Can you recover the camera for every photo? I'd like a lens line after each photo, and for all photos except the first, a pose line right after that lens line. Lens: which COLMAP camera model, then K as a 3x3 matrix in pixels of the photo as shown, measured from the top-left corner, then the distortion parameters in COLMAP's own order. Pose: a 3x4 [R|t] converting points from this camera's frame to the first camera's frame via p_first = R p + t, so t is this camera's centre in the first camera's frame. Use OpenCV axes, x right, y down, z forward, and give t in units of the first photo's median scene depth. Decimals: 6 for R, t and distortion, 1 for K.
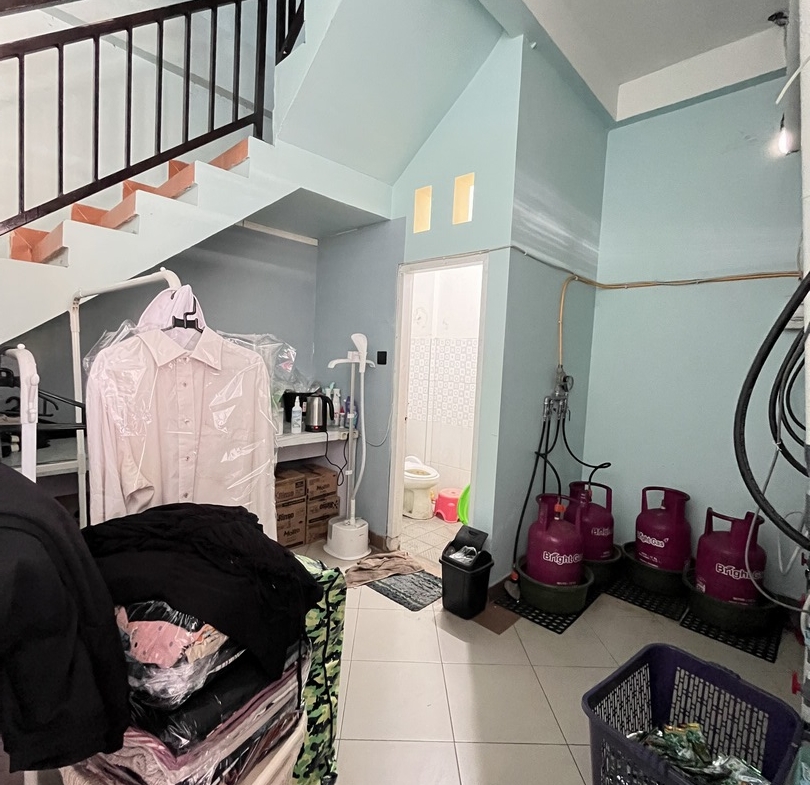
lens RADIAL K [[438.9, 0, 403.9], [0, 438.9, 391.1], [0, 0, 1]] dist [0.004023, 0.001334]
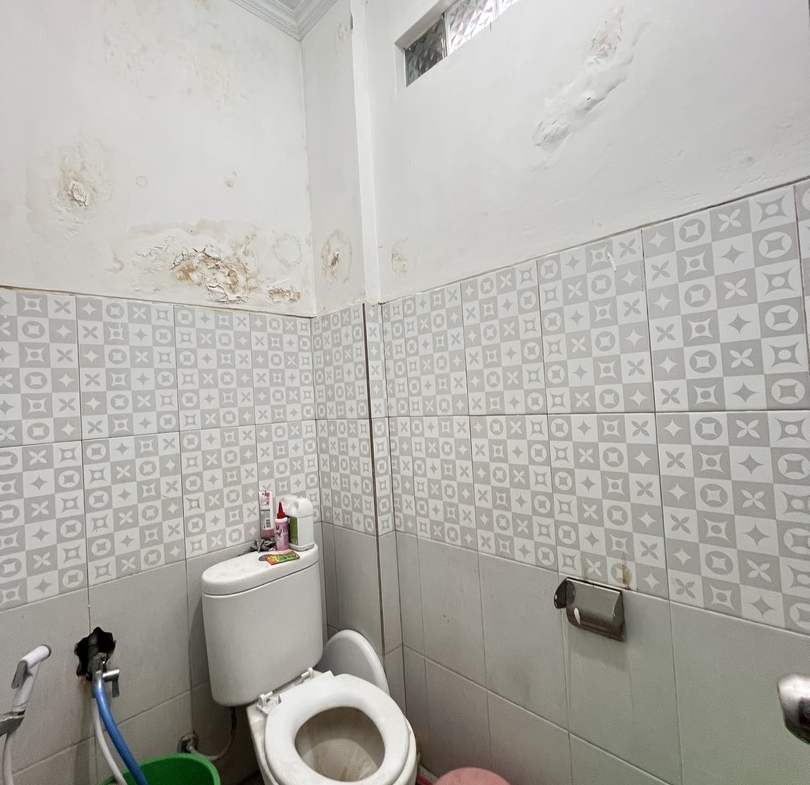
lens RADIAL K [[438.9, 0, 405.9], [0, 438.9, 390.9], [0, 0, 1]] dist [0.004023, 0.001334]
pose [[0.993919, -0.106062, -0.029580, 0.098524], [0.103164, 0.990893, -0.086532, -0.012977], [0.038488, 0.082954, 0.995810, 0.640809]]
